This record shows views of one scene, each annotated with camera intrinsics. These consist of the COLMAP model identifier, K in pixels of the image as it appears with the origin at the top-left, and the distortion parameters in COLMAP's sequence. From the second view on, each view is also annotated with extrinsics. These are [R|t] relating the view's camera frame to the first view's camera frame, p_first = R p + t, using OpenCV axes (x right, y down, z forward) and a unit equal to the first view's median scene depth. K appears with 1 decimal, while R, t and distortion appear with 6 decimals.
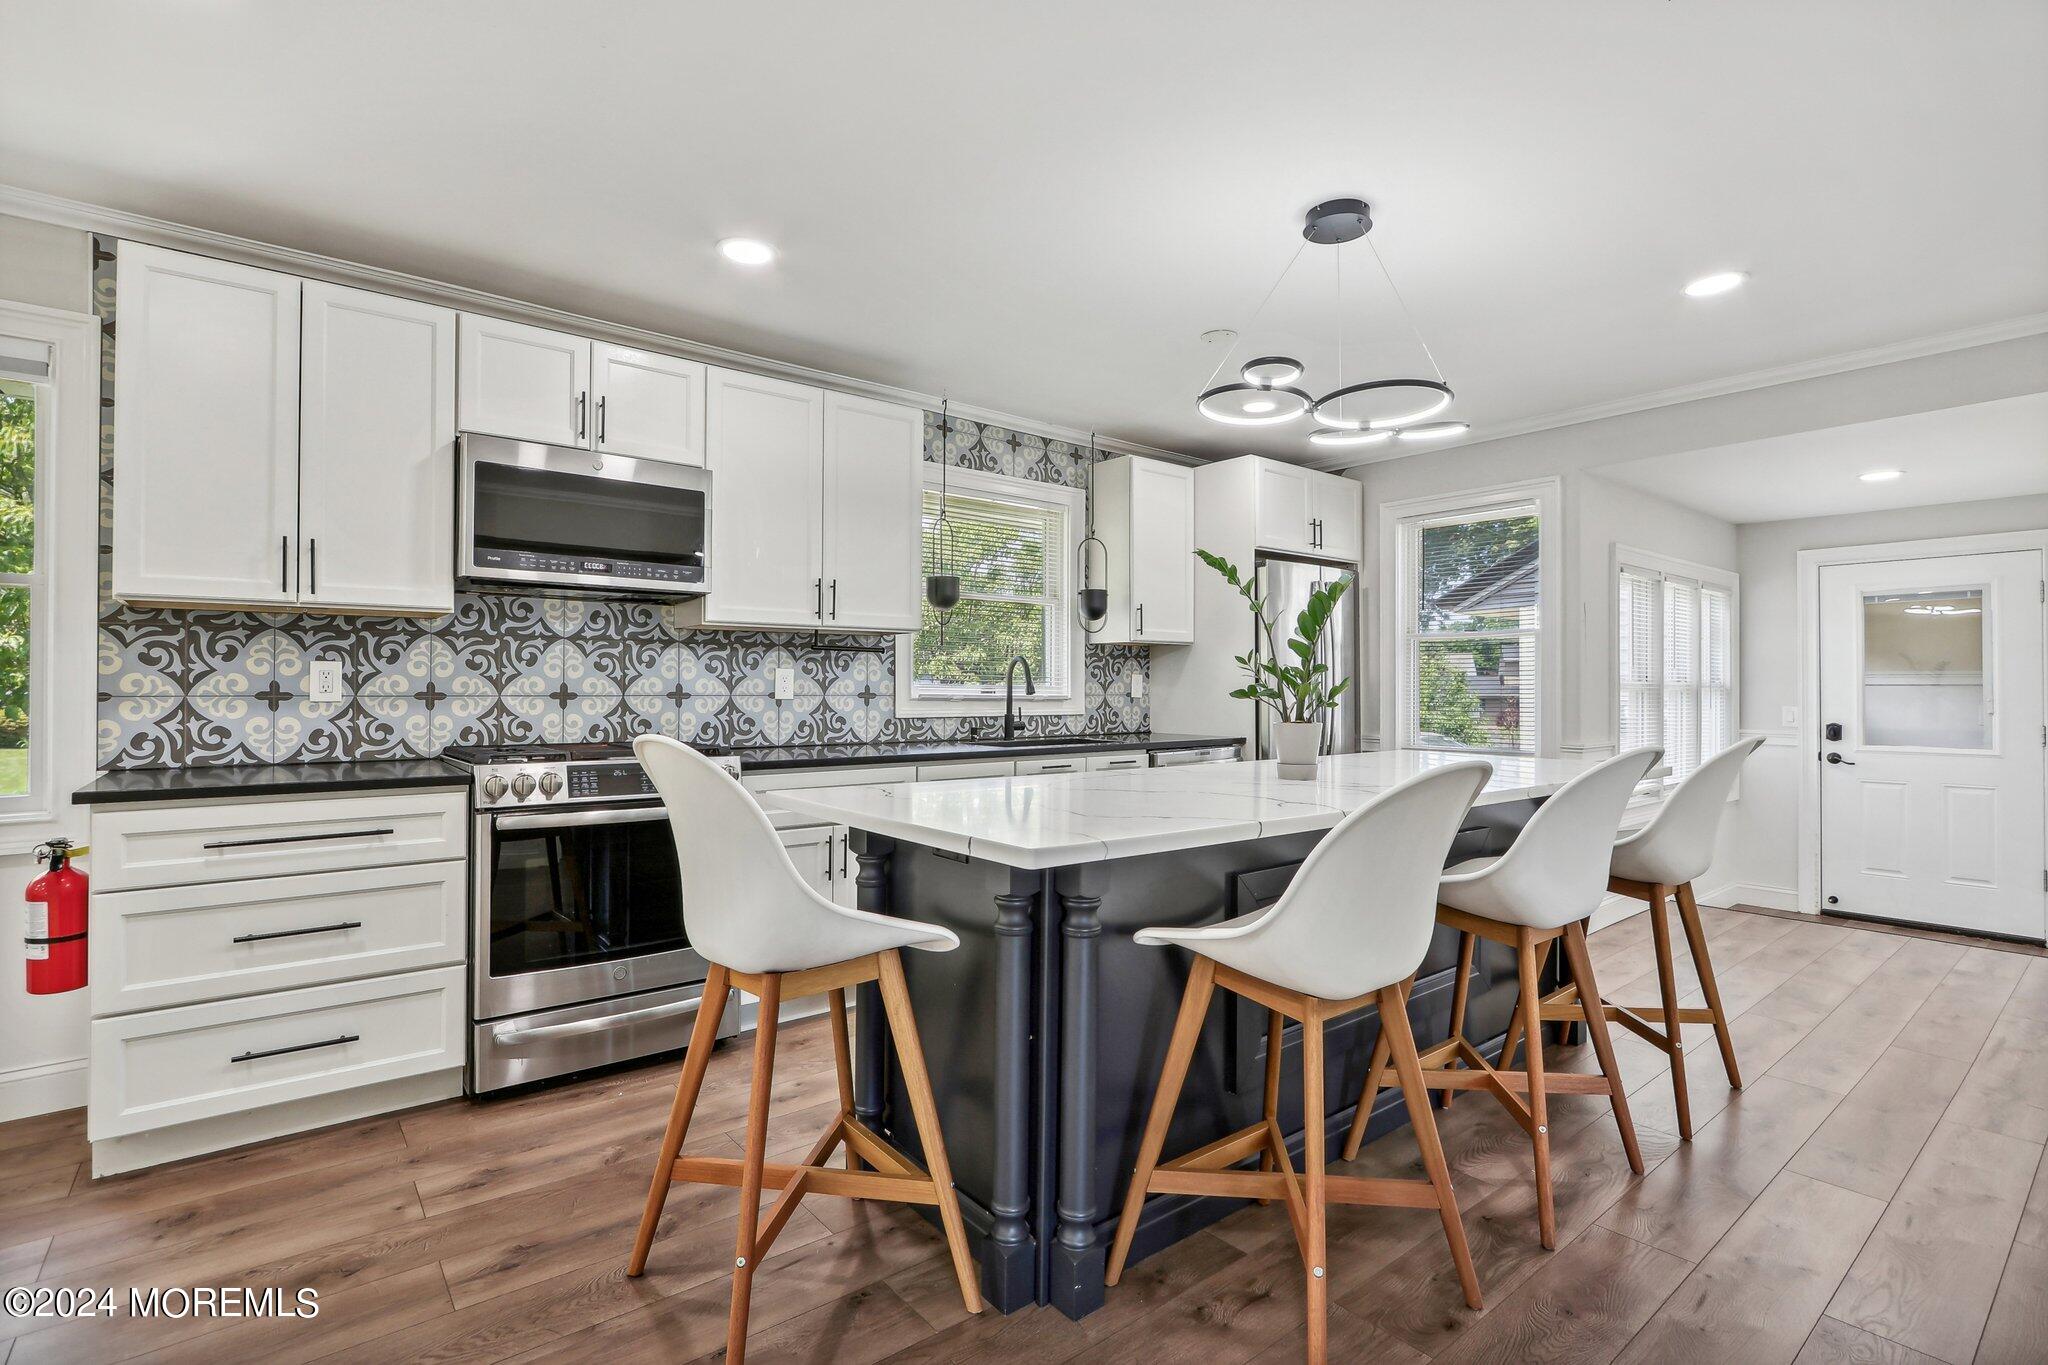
lens RADIAL K [[954.2, 0, 927.0], [0, 954.2, 679.1], [0, 0, 1]] dist [-0.016164, 0.003517]
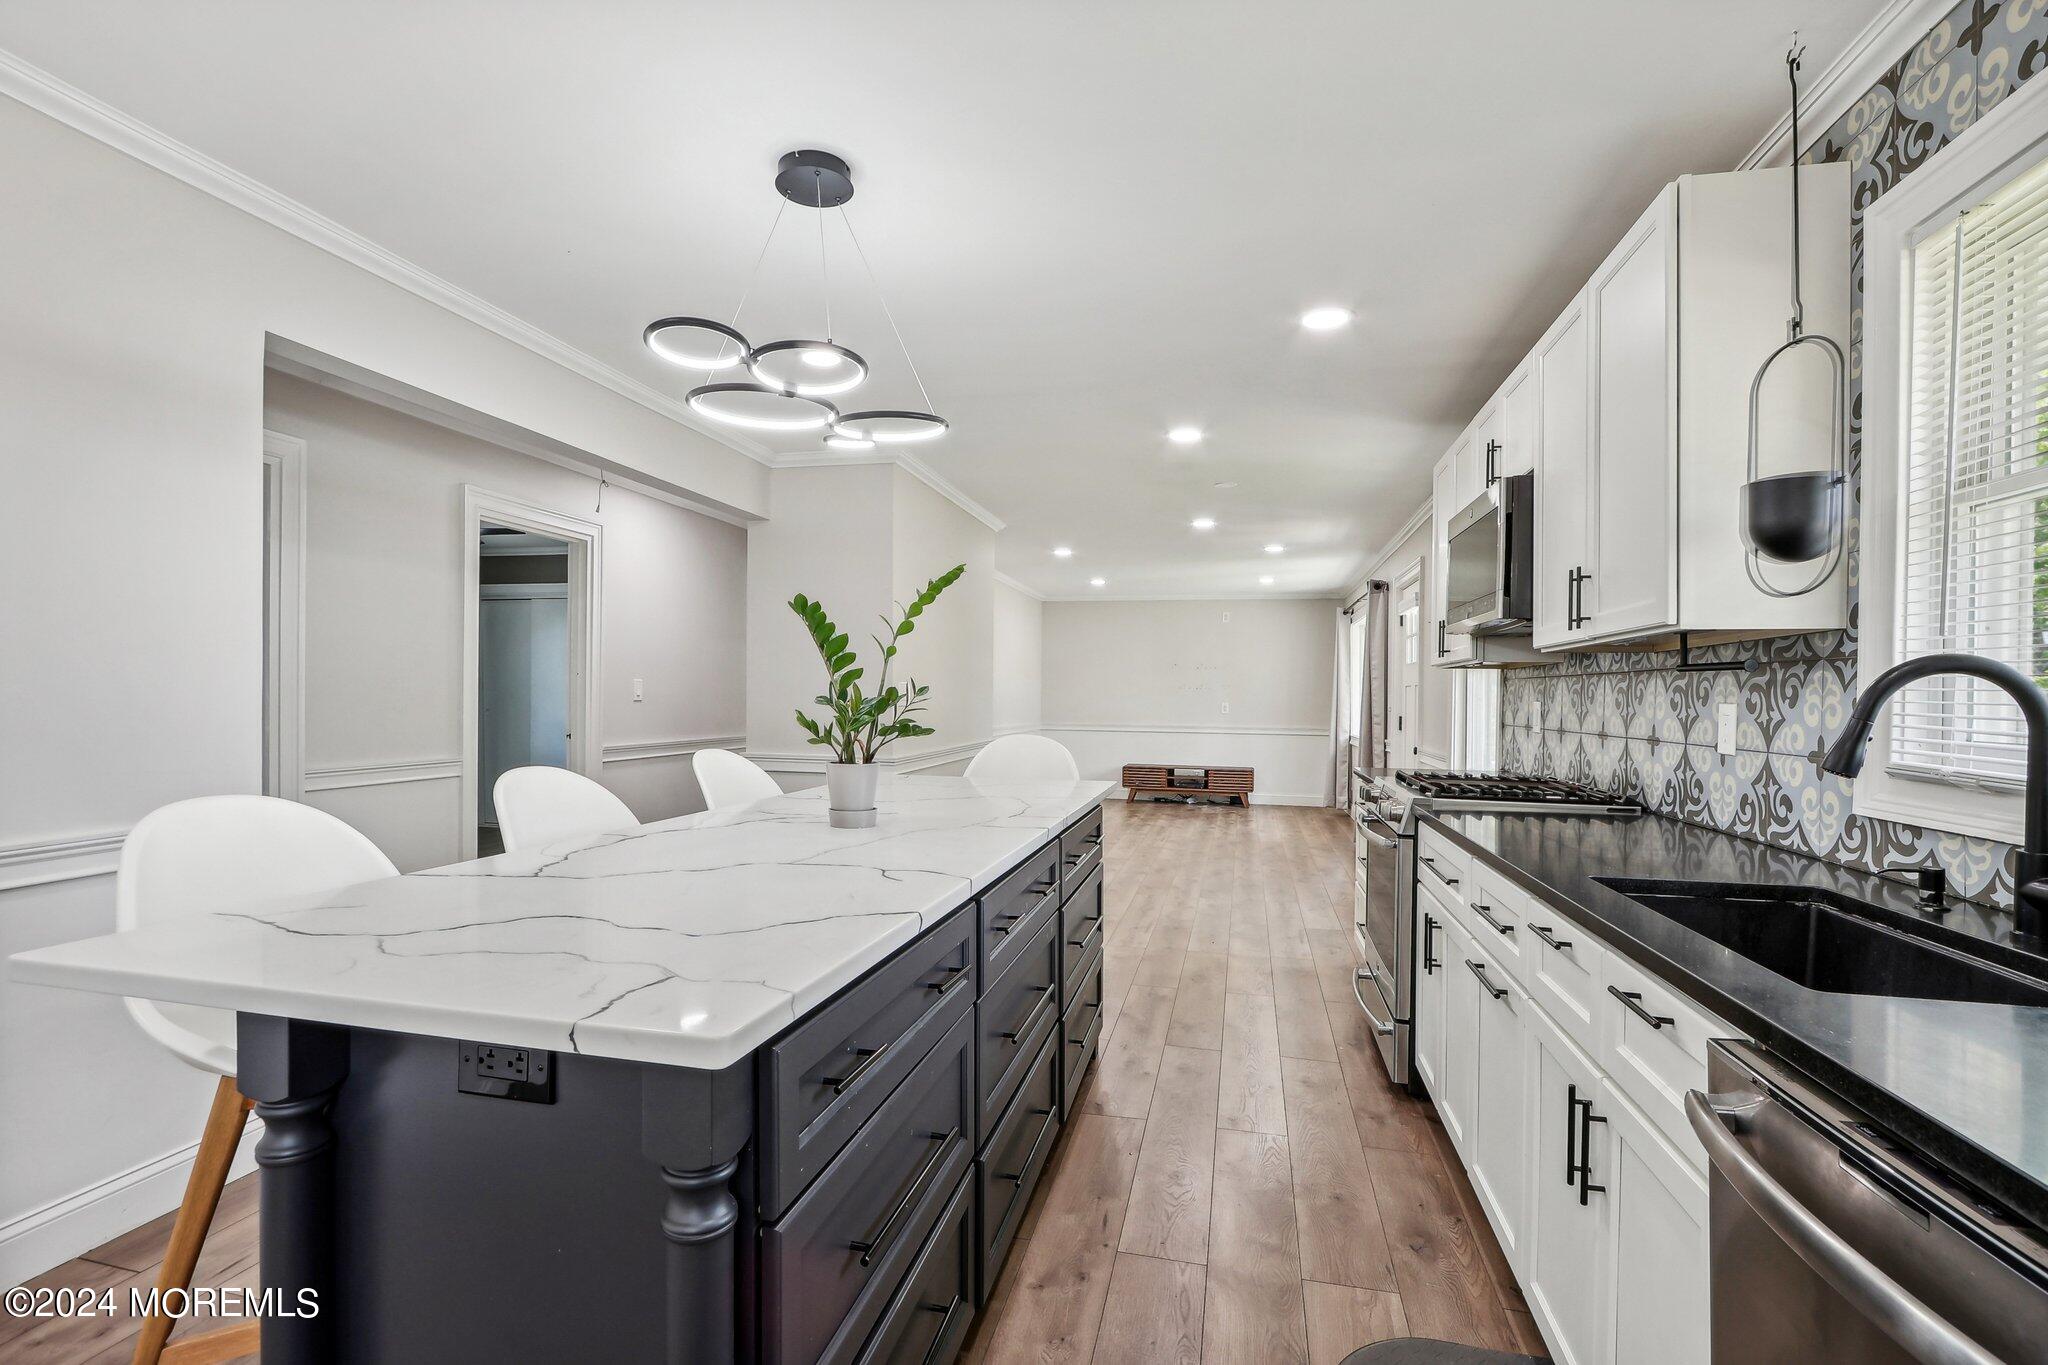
lens RADIAL K [[954.2, 0, 1011.3], [0, 954.2, 694.0], [0, 0, 1]] dist [-0.016164, 0.003517]
pose [[-0.751646, -0.016790, -0.659354, 0.561518], [-0.013210, 0.999859, -0.010401, -0.004712], [0.659435, 0.000892, -0.751761, 1.114198]]
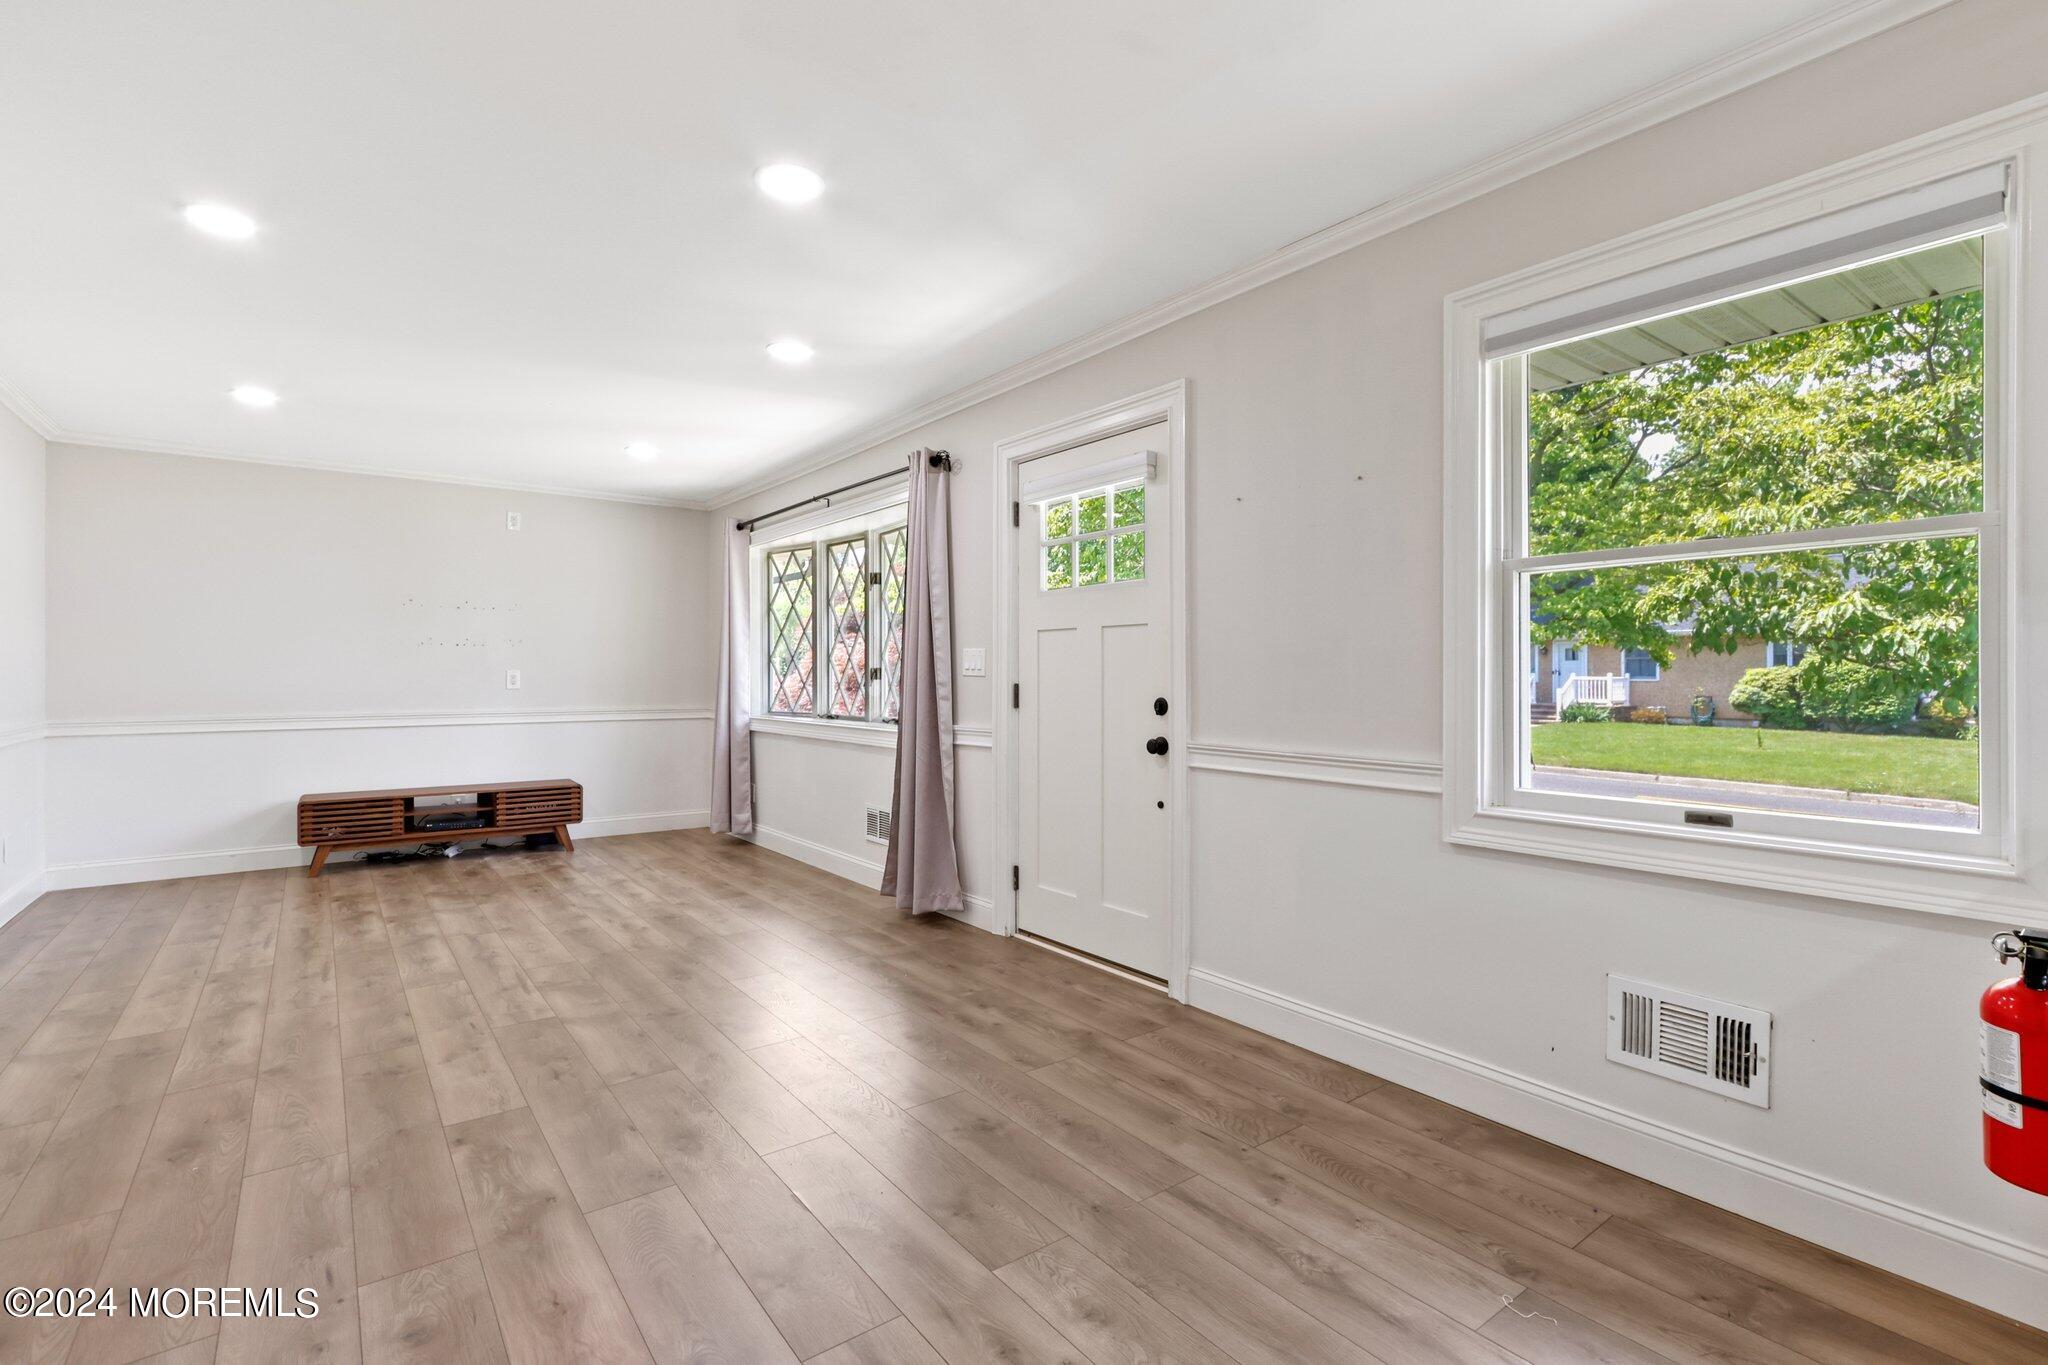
lens RADIAL K [[954.2, 0, 1049.5], [0, 954.2, 671.1], [0, 0, 1]] dist [-0.016164, 0.003517]
pose [[0.038155, -0.006612, -0.999250, -0.187376], [0.007982, 0.999948, -0.006312, 0.002416], [0.999240, -0.007735, 0.038206, 0.190012]]
